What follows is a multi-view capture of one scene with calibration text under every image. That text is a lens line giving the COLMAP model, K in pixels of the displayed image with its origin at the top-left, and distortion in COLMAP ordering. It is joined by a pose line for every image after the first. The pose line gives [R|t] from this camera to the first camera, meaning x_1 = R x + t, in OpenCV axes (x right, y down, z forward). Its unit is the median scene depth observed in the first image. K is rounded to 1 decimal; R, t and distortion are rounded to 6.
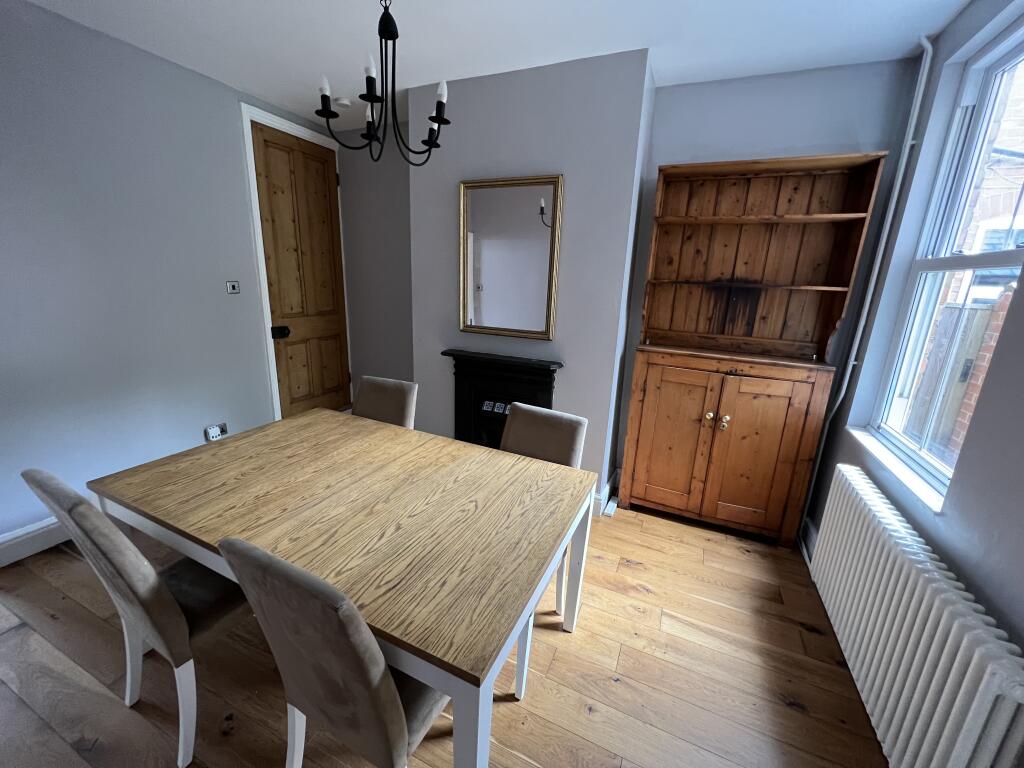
lens RADIAL K [[404.5, 0, 510.9], [0, 404.5, 379.3], [0, 0, 1]] dist [0.000360, -0.000296]
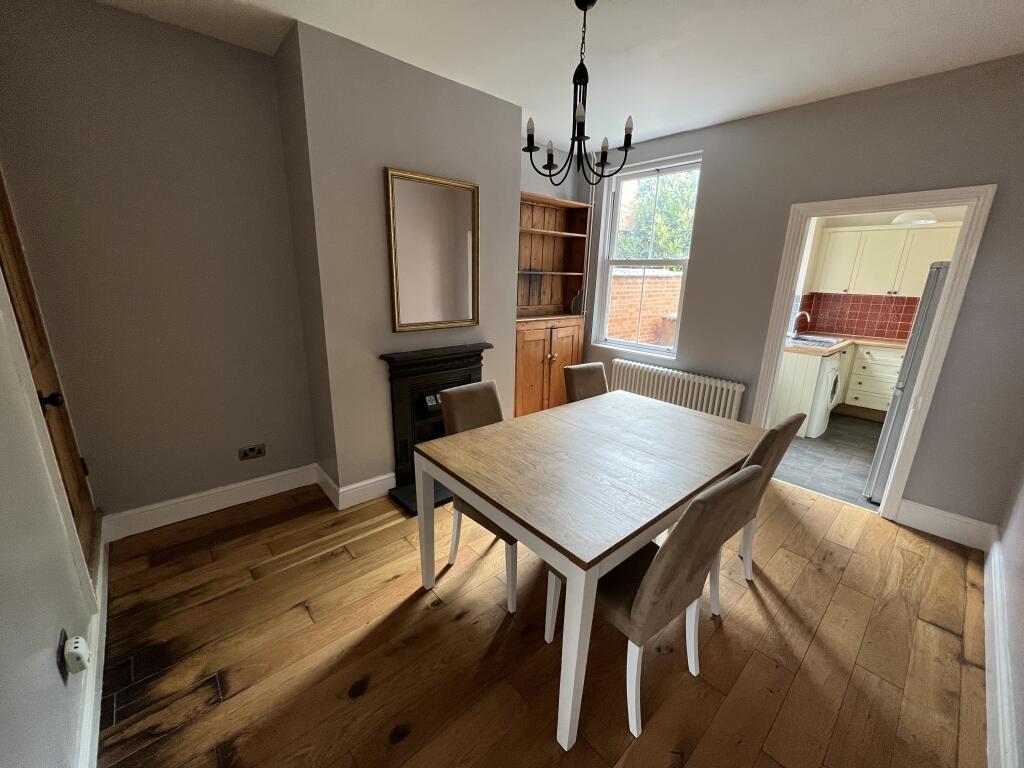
lens RADIAL K [[404.5, 0, 510.9], [0, 404.5, 379.3], [0, 0, 1]] dist [0.000360, -0.000296]
pose [[0.416394, -0.261649, 0.870721, -0.977087], [0.214594, 0.958920, 0.185531, -0.150903], [-0.883496, 0.109598, 0.455437, 0.421389]]
